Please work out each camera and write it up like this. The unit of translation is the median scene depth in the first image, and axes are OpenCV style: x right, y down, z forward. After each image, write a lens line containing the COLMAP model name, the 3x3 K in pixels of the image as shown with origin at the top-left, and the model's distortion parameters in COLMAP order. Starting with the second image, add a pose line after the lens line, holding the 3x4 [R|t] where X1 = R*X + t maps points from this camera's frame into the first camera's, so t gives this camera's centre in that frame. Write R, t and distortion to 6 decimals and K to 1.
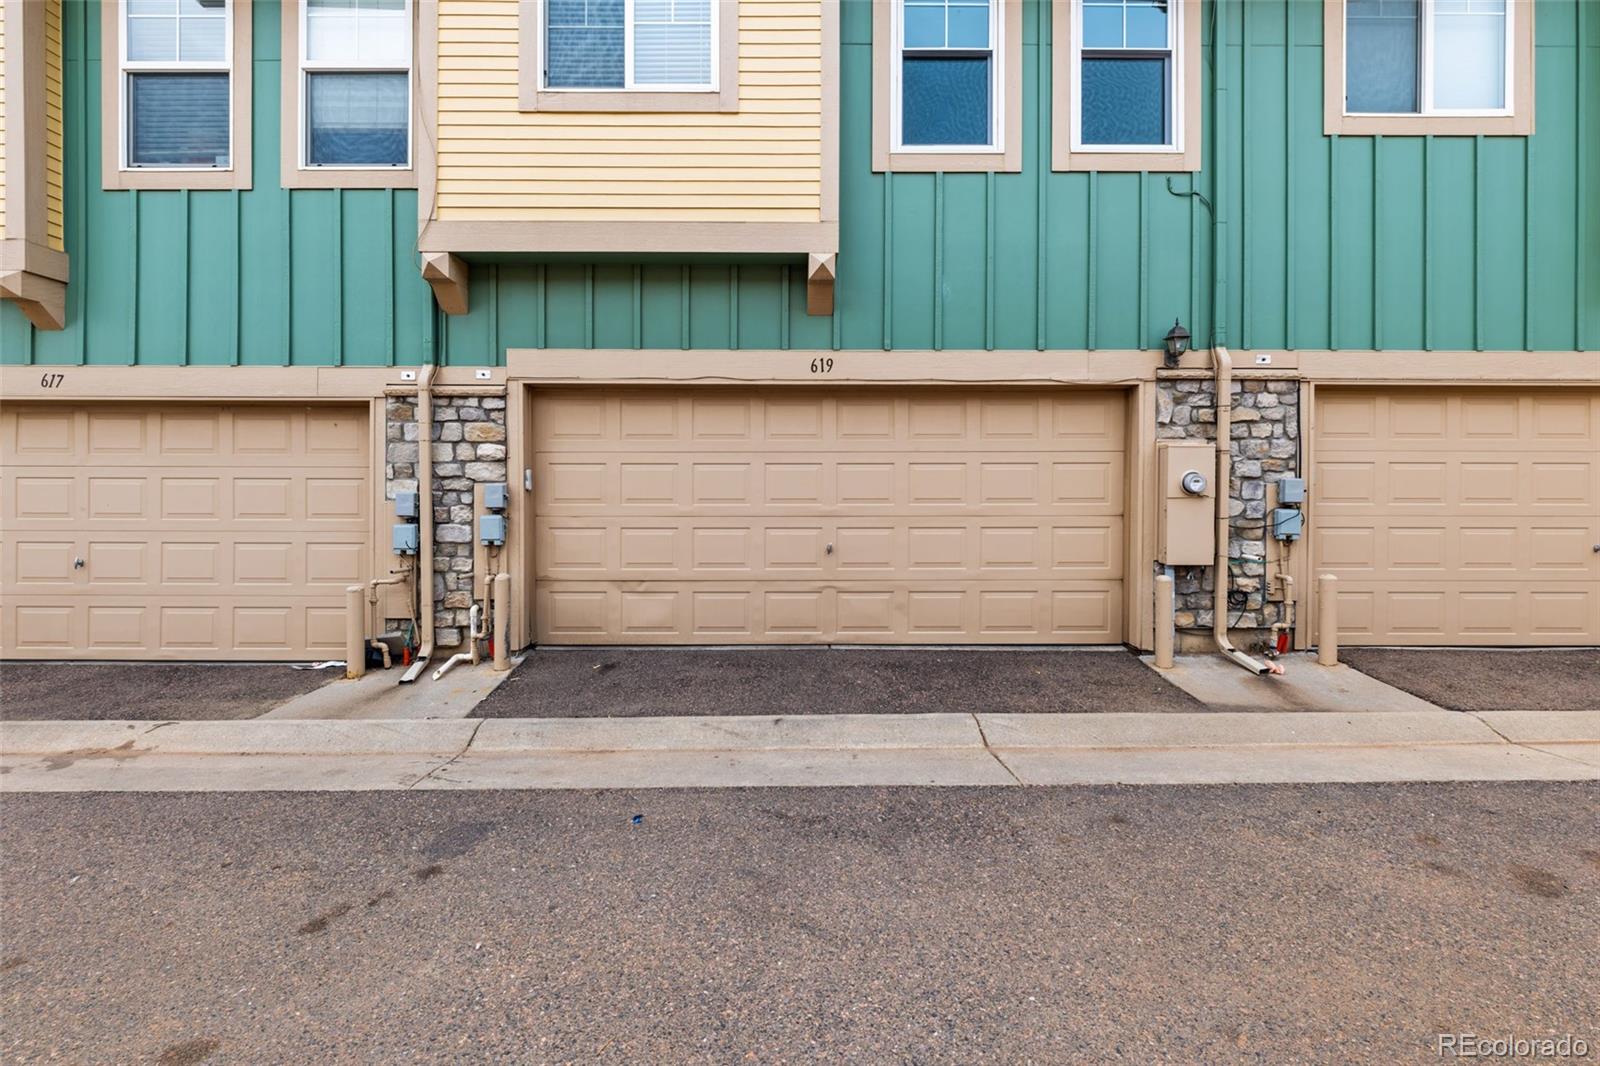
lens RADIAL K [[714.2, 0, 791.9], [0, 714.2, 490.6], [0, 0, 1]] dist [0.000625, -0.000190]
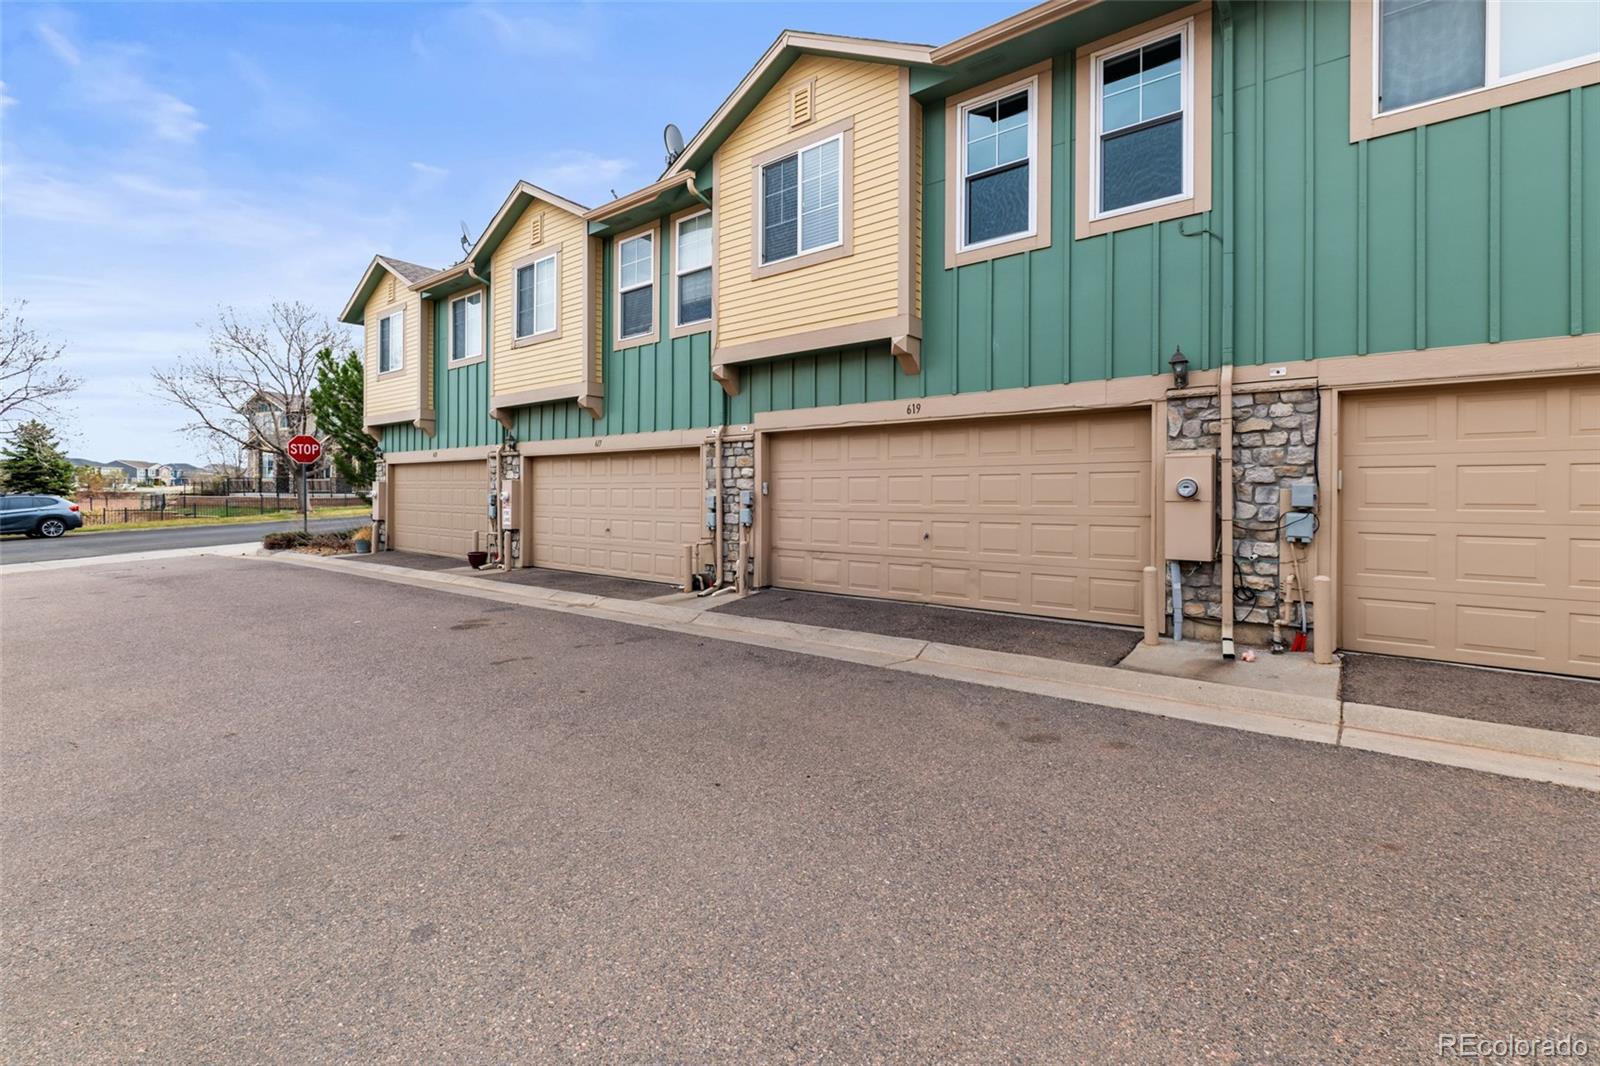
lens RADIAL K [[714.2, 0, 791.9], [0, 714.2, 490.6], [0, 0, 1]] dist [0.000625, -0.000190]
pose [[0.769625, -0.002935, -0.638490, 0.782206], [-0.005486, 0.999922, -0.011210, 0.008921], [0.638473, 0.012131, 0.769548, -0.277676]]
